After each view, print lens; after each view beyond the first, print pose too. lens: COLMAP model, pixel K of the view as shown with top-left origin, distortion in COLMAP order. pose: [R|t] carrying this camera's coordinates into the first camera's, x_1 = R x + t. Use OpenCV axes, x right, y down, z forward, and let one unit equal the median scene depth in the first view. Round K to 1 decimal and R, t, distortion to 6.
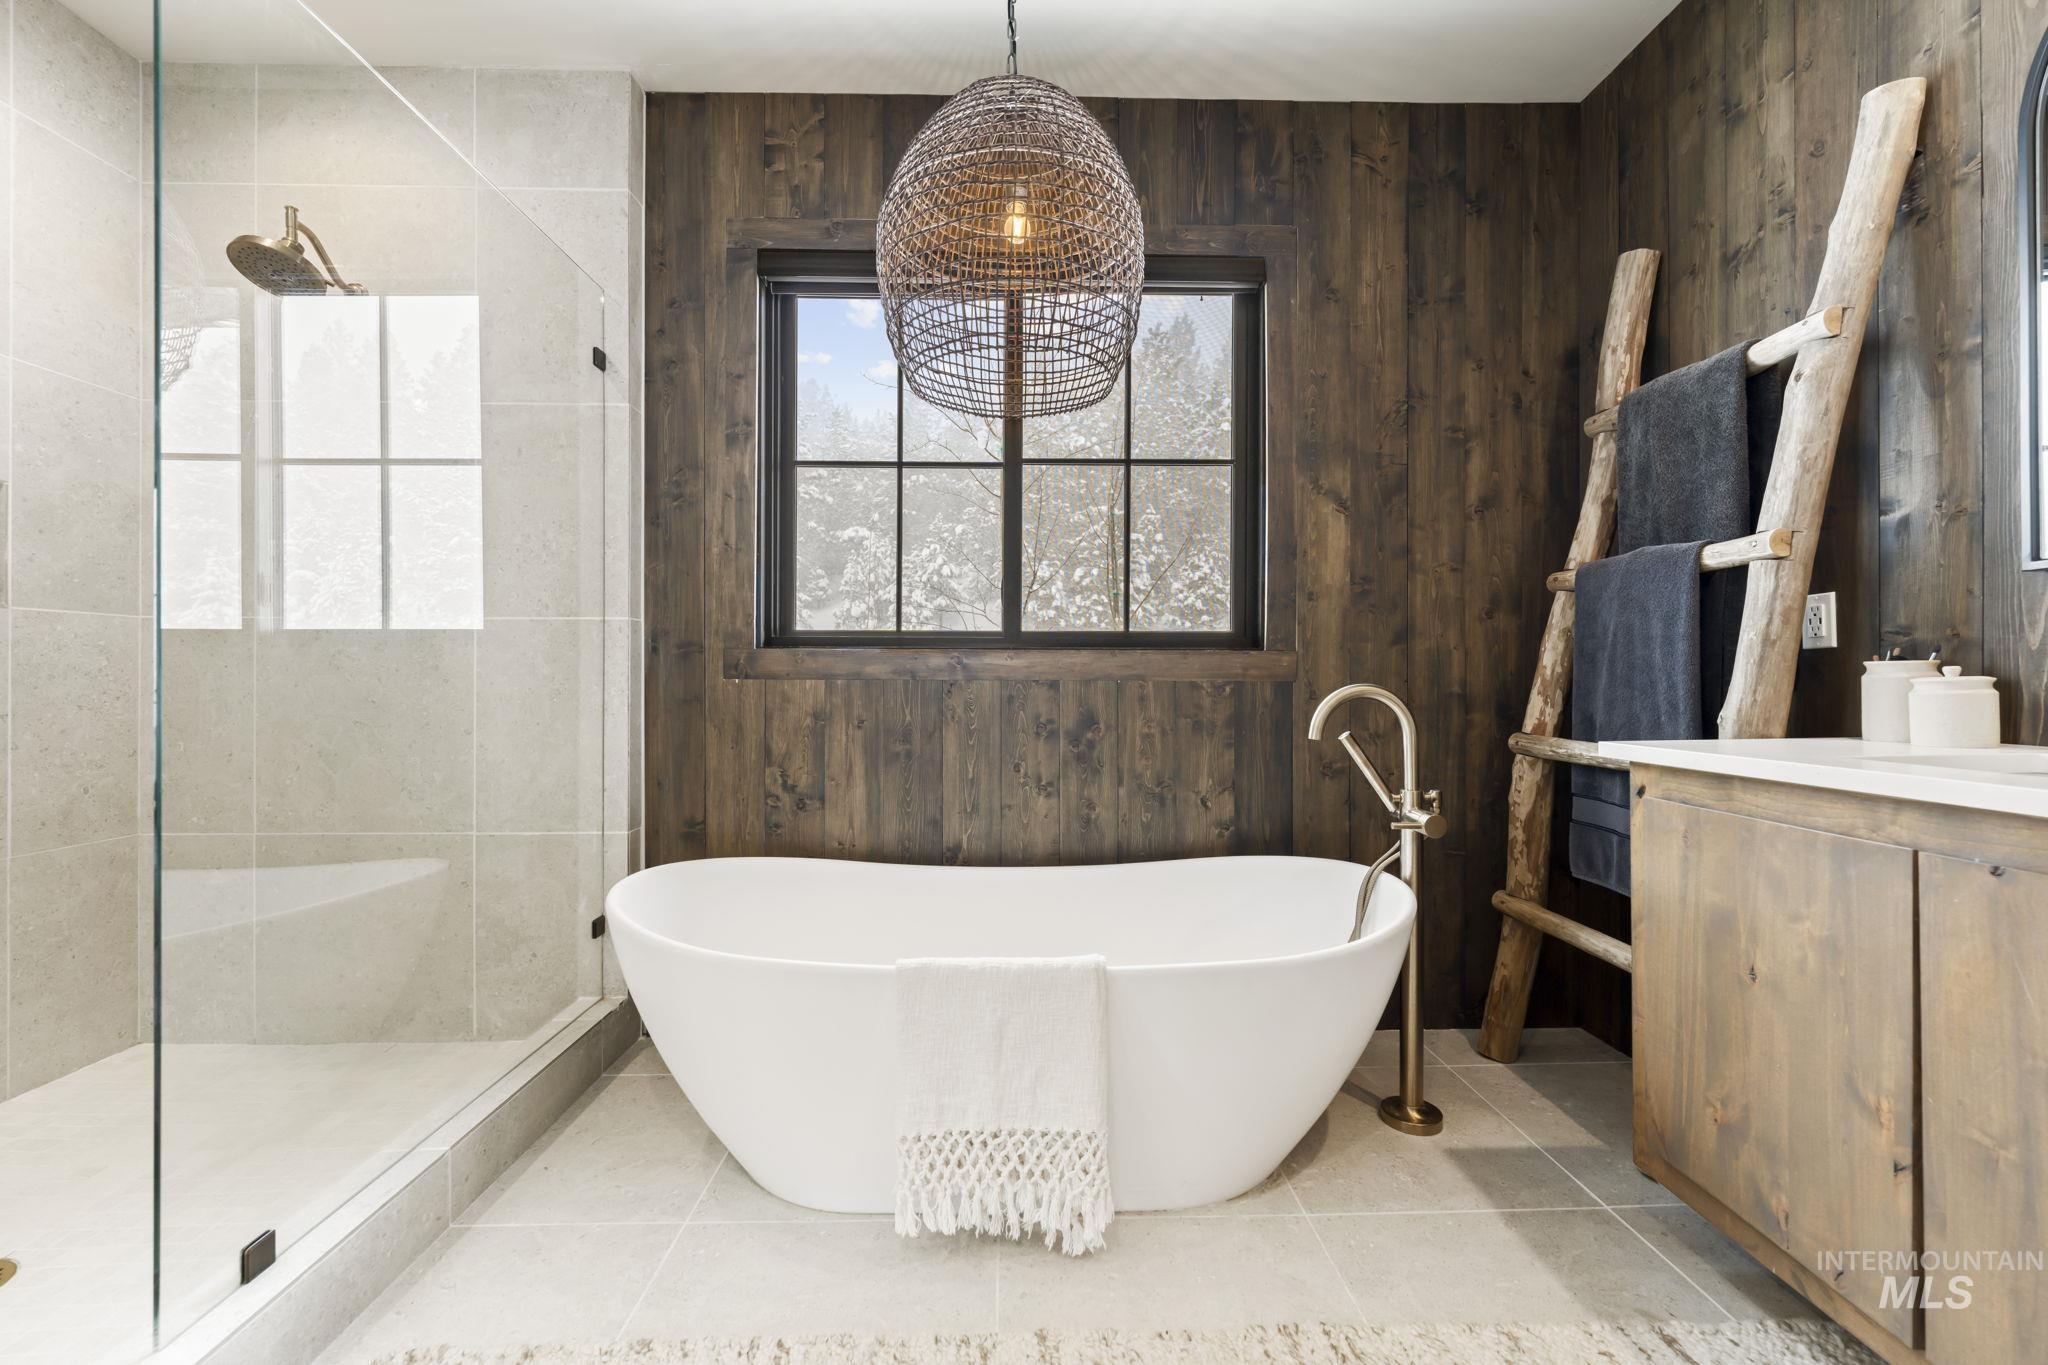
lens RADIAL K [[832.9, 0, 1024.8], [0, 832.9, 677.8], [0, 0, 1]] dist [-0.002277, 0.000206]
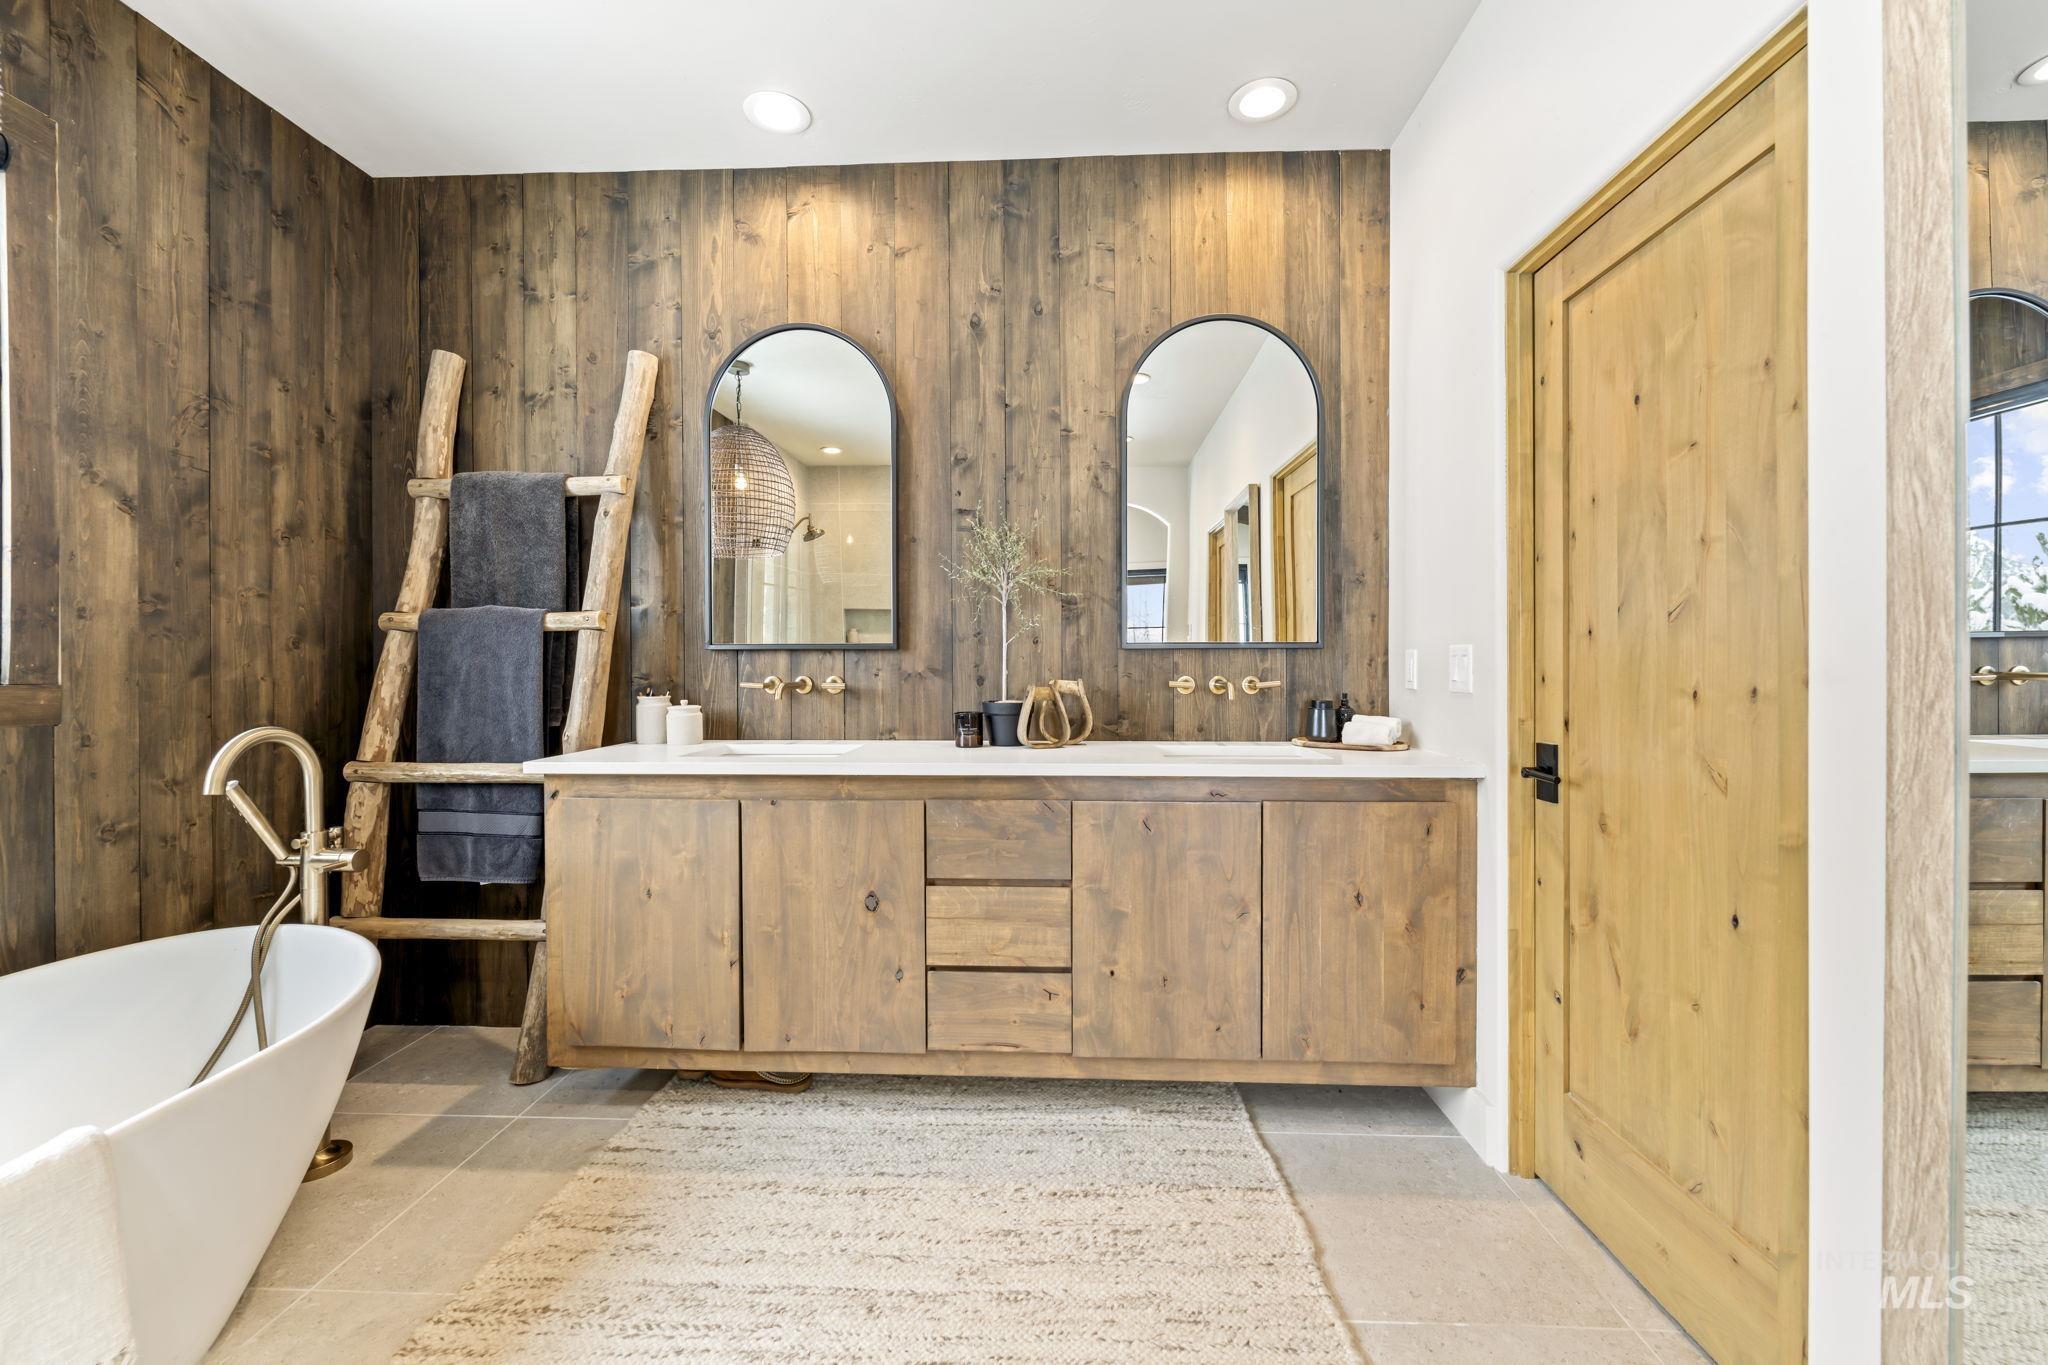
lens RADIAL K [[832.9, 0, 1024.1], [0, 832.9, 674.4], [0, 0, 1]] dist [-0.002277, 0.000206]
pose [[0.066704, -0.002472, 0.997770, -0.451032], [0.002955, 0.999993, 0.002280, -0.049708], [-0.997768, 0.002796, 0.066711, 0.094012]]
